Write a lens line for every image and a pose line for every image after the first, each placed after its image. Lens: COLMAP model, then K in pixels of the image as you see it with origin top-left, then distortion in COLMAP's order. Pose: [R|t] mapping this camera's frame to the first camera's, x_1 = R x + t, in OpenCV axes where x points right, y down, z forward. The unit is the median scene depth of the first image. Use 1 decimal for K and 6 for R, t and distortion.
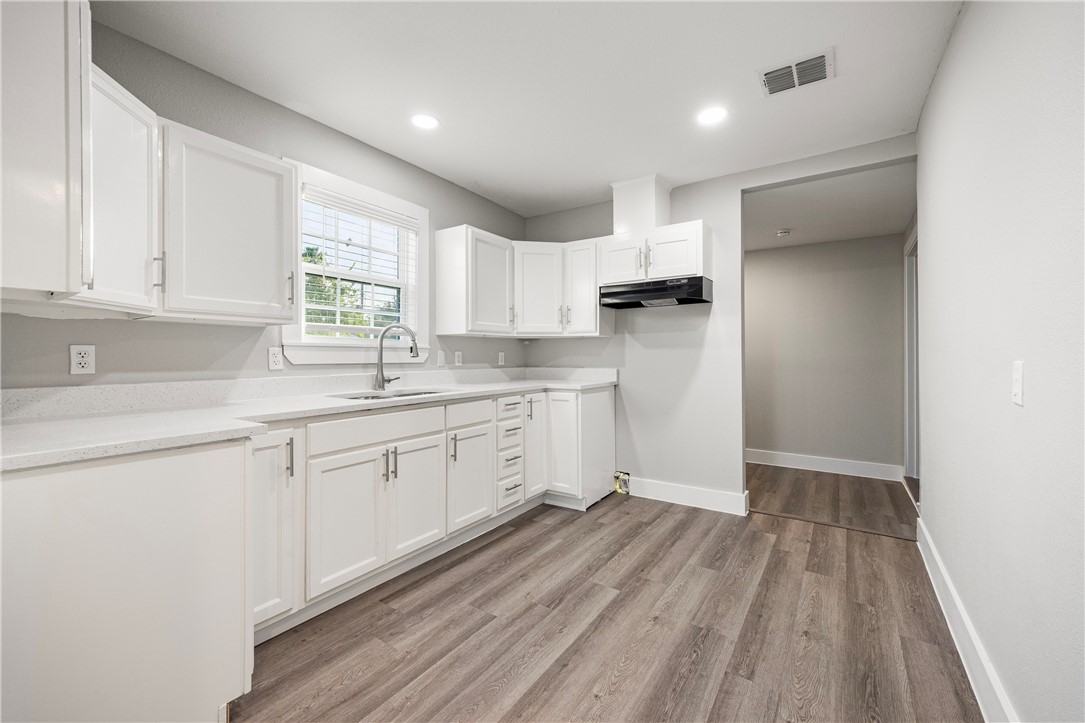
lens RADIAL K [[437.8, 0, 542.5], [0, 437.8, 361.5], [0, 0, 1]] dist [0.020916, -0.000235]
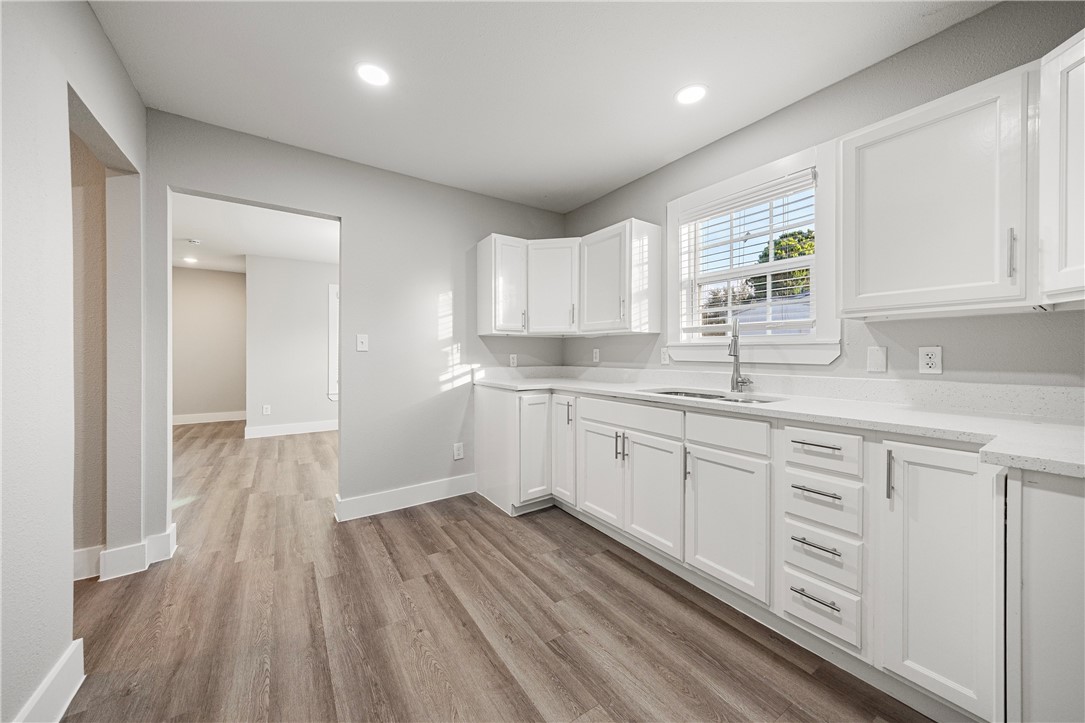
lens RADIAL K [[390.0, 0, 542.5], [0, 390.0, 361.5], [0, 0, 1]] dist [0.007746, -0.000095]
pose [[-0.372318, 0.018065, -0.927929, 0.706652], [-0.016526, 0.999523, 0.026089, -0.016125], [0.927958, 0.025048, -0.371842, 1.212778]]
